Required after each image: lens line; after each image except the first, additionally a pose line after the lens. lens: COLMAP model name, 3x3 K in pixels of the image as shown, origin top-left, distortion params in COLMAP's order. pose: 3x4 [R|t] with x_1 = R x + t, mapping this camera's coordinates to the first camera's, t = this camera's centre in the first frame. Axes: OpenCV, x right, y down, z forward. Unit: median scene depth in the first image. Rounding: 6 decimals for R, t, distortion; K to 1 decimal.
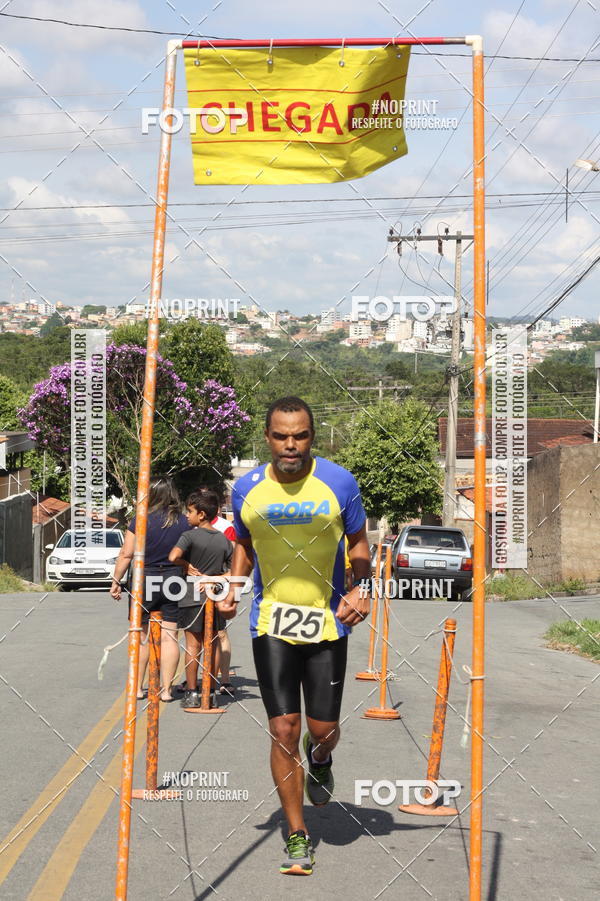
lens RADIAL K [[2346.2, 0, 213.7], [0, 2346.2, 494.7], [0, 0, 1]] dist [-0.000457, -1.023951]
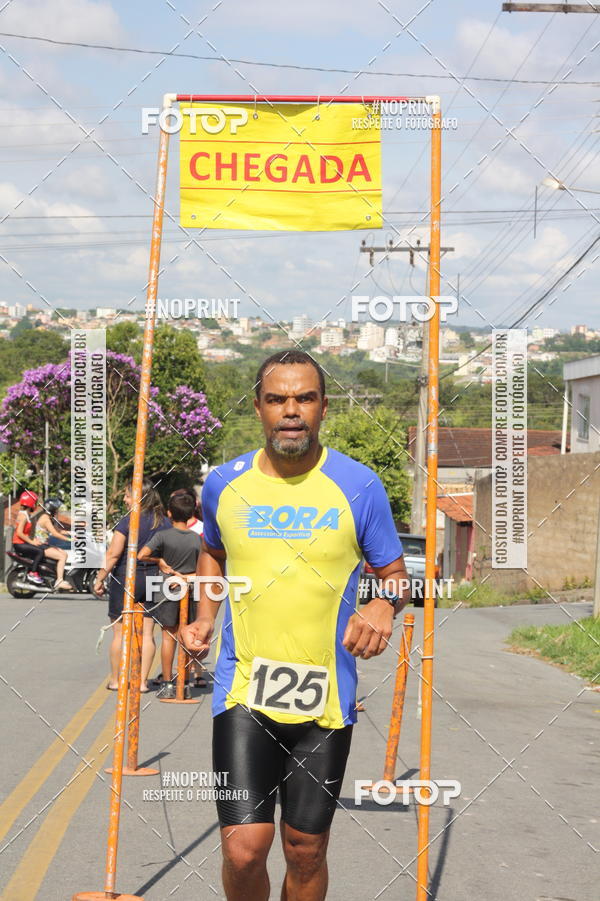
lens RADIAL K [[2614.9, 0, 300.0], [0, 2614.9, 450.5], [0, 0, 1]] dist [-0.458362, 0.351687]
pose [[0.998666, 0.013976, 0.049705, -0.006187], [-0.012885, 0.999670, -0.022203, 0.002857], [-0.049999, 0.021533, 0.998517, -0.117451]]
